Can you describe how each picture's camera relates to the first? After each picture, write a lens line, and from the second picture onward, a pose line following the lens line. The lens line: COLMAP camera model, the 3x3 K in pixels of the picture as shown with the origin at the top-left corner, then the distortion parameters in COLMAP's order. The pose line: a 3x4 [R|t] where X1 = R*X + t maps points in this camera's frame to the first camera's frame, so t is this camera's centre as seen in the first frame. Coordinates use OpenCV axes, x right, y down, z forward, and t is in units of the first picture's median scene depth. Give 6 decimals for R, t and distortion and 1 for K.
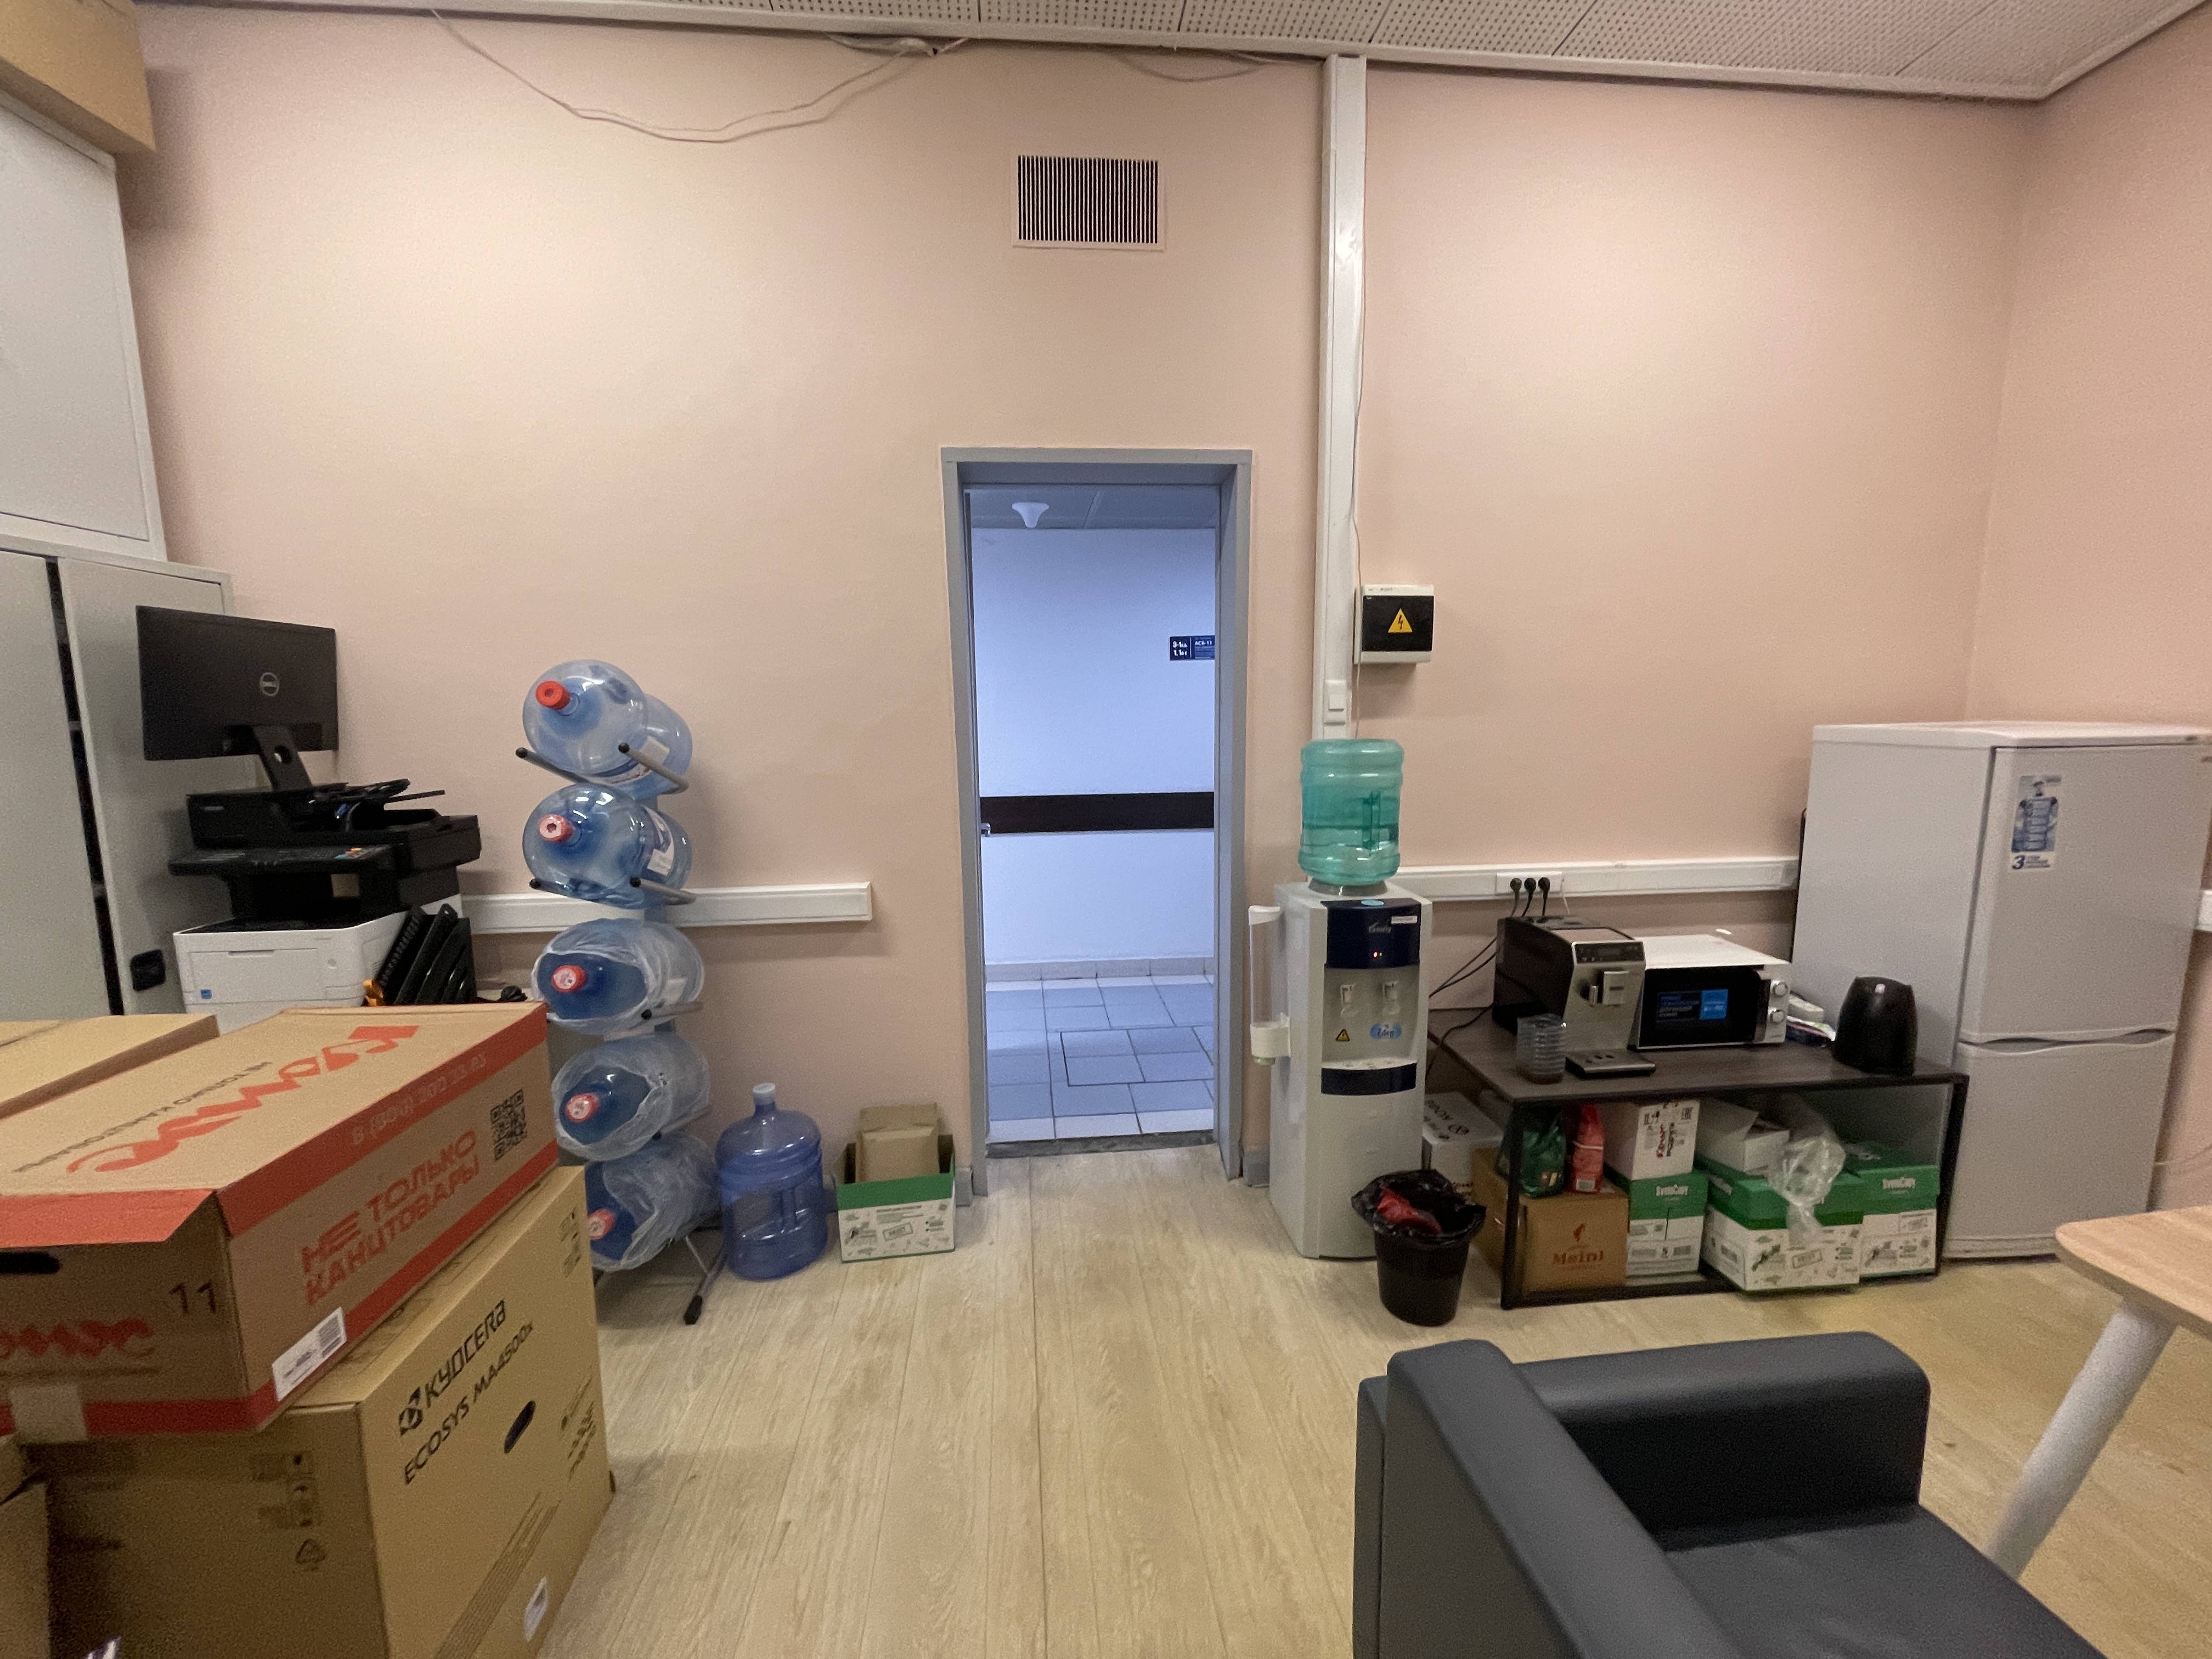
lens RADIAL K [[887.5, 0, 1106.0], [0, 887.5, 829.5], [0, 0, 1]] dist [0.000063, 0.000007]
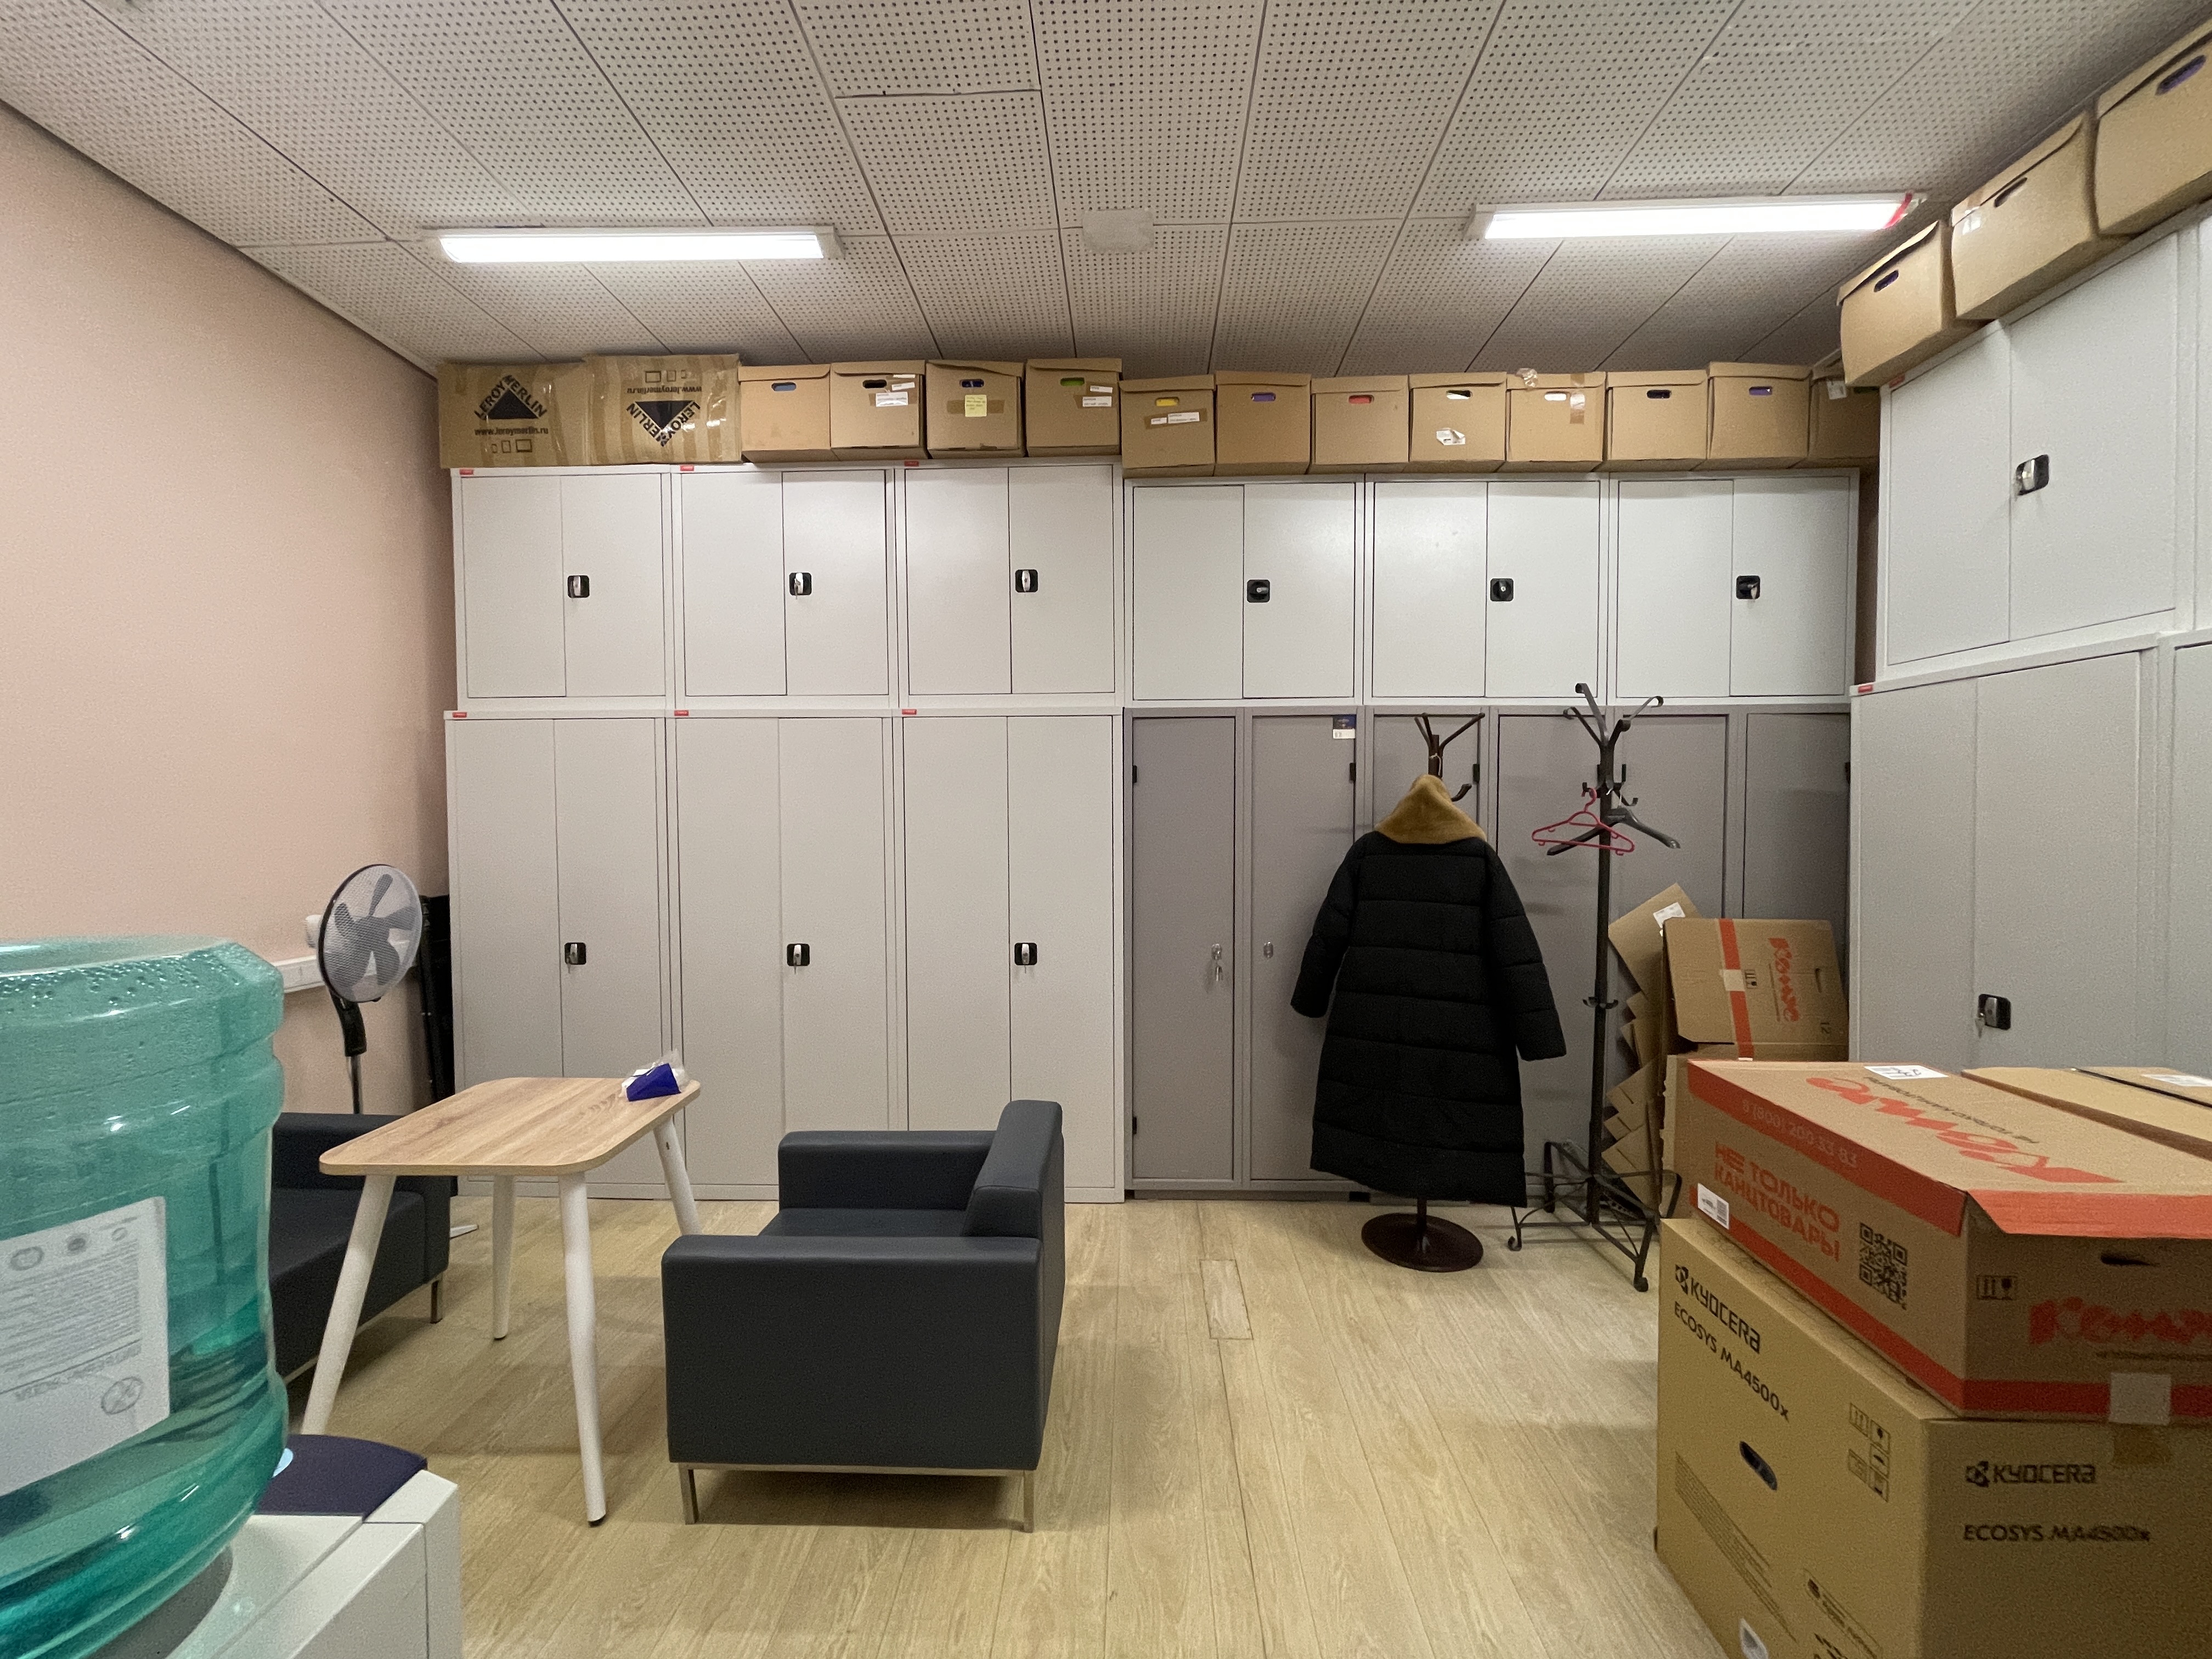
lens RADIAL K [[887.5, 0, 1106.0], [0, 887.5, 829.5], [0, 0, 1]] dist [0.000063, 0.000007]
pose [[-0.991747, 0.011984, 0.127647, -0.027568], [0.030894, 0.988622, 0.147214, -0.298843], [-0.124431, 0.149943, -0.980833, 2.264515]]
